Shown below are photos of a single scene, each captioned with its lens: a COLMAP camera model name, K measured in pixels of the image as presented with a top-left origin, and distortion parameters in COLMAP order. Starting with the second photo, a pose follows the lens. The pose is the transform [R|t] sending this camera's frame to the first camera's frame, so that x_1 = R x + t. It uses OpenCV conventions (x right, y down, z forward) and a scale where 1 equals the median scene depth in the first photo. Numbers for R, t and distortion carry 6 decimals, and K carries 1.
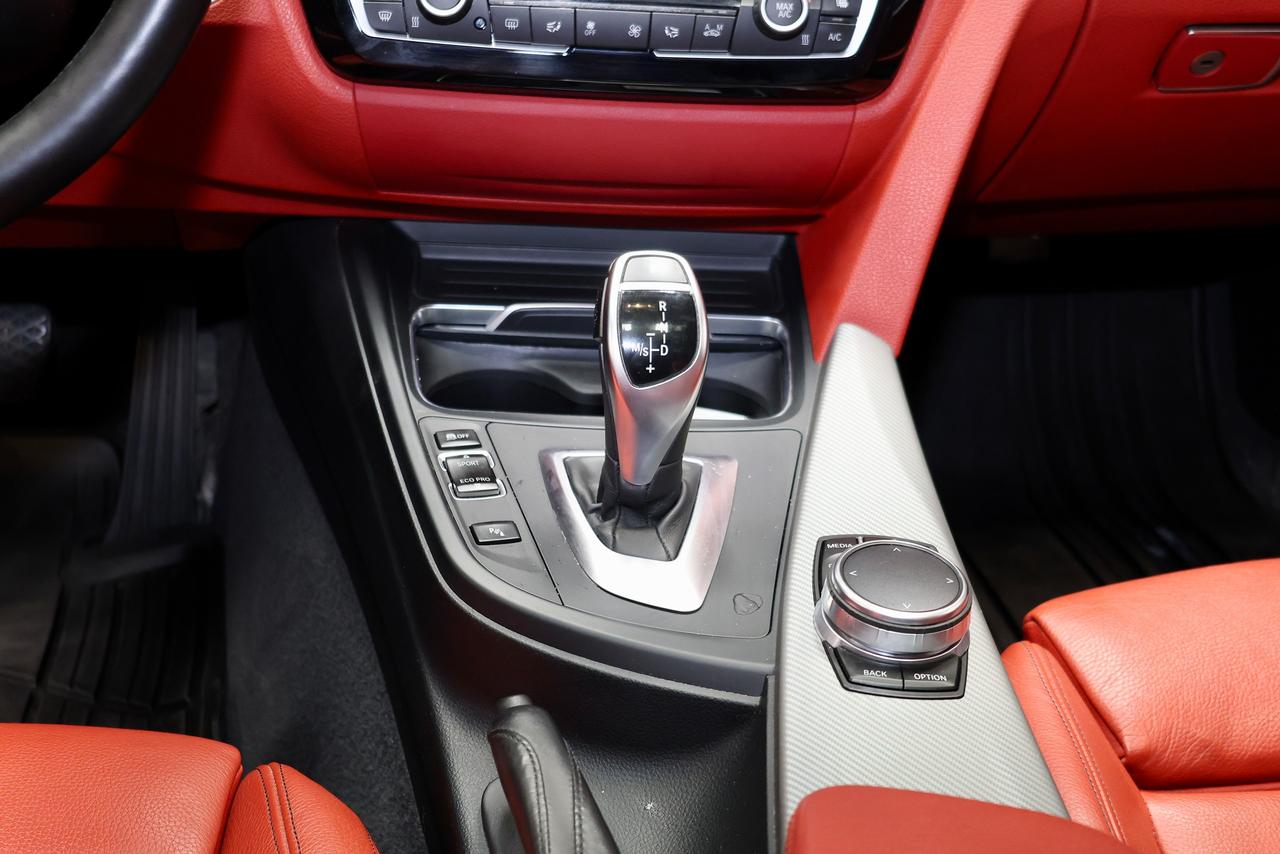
lens RADIAL K [[1773.3, 0, 637.9], [0, 1773.3, 422.9], [0, 0, 1]] dist [0.029721, 0.000000]
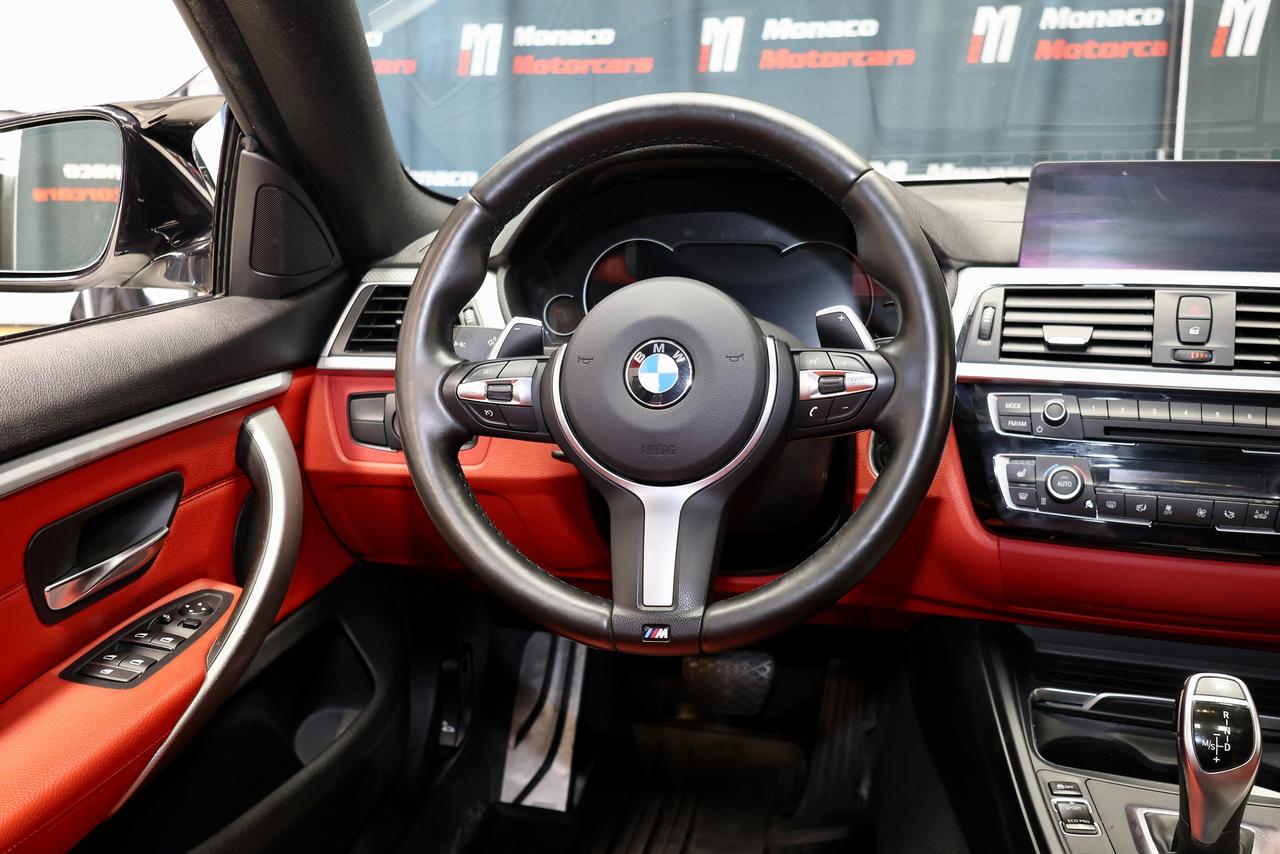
lens RADIAL K [[1272.5, 0, 641.6], [0, 1272.5, 422.4], [0, 0, 1]] dist [0.009115, 0.000000]
pose [[0.923640, 0.015271, -0.382957, -0.026334], [-0.103170, 0.972229, -0.210064, -0.026308], [0.369114, 0.233534, 0.899565, -0.124101]]
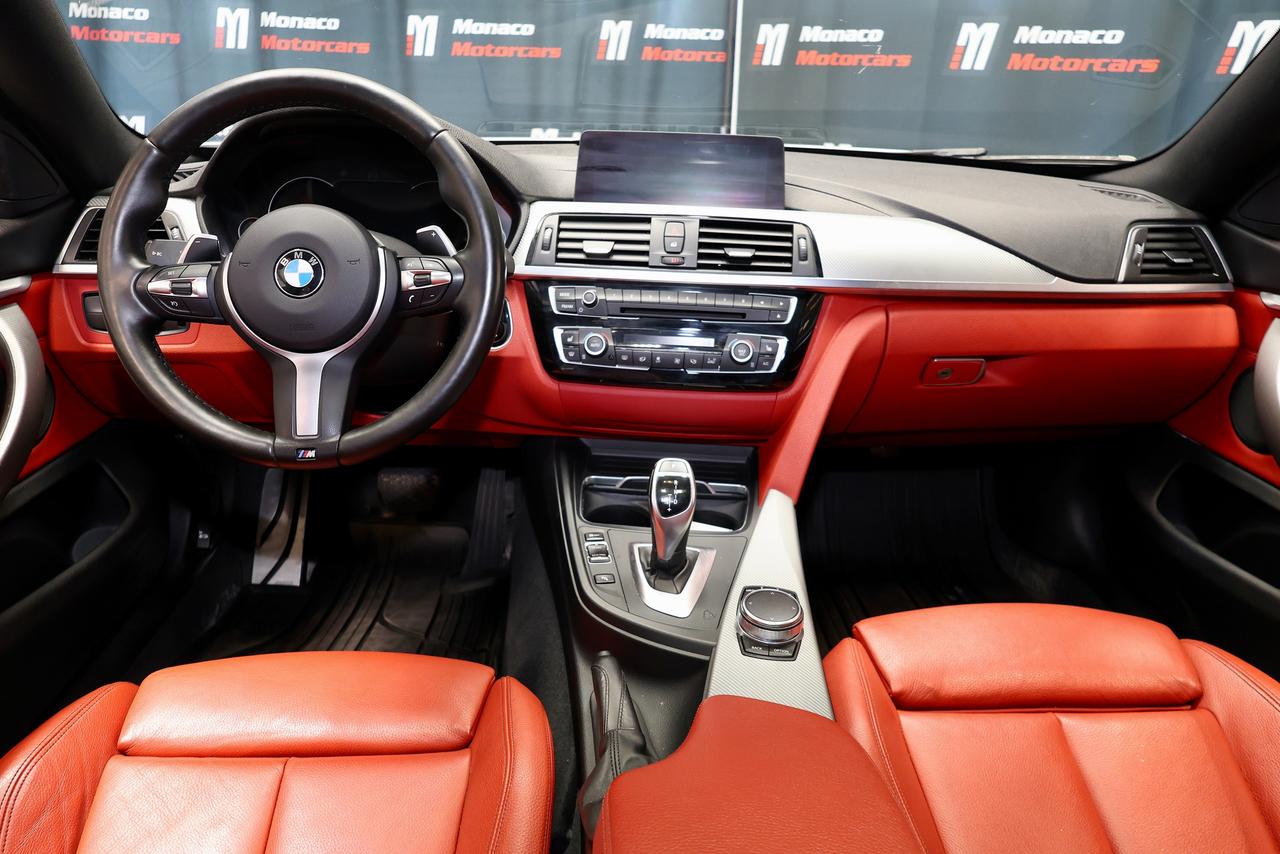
lens RADIAL K [[880.4, 0, 636.3], [0, 880.4, 424.5], [0, 0, 1]] dist [-0.009452, 0.013319]
pose [[0.991274, 0.014105, -0.131063, 0.096087], [-0.028082, 0.994032, -0.105412, -0.016095], [0.128794, 0.108173, 0.985754, -0.126544]]
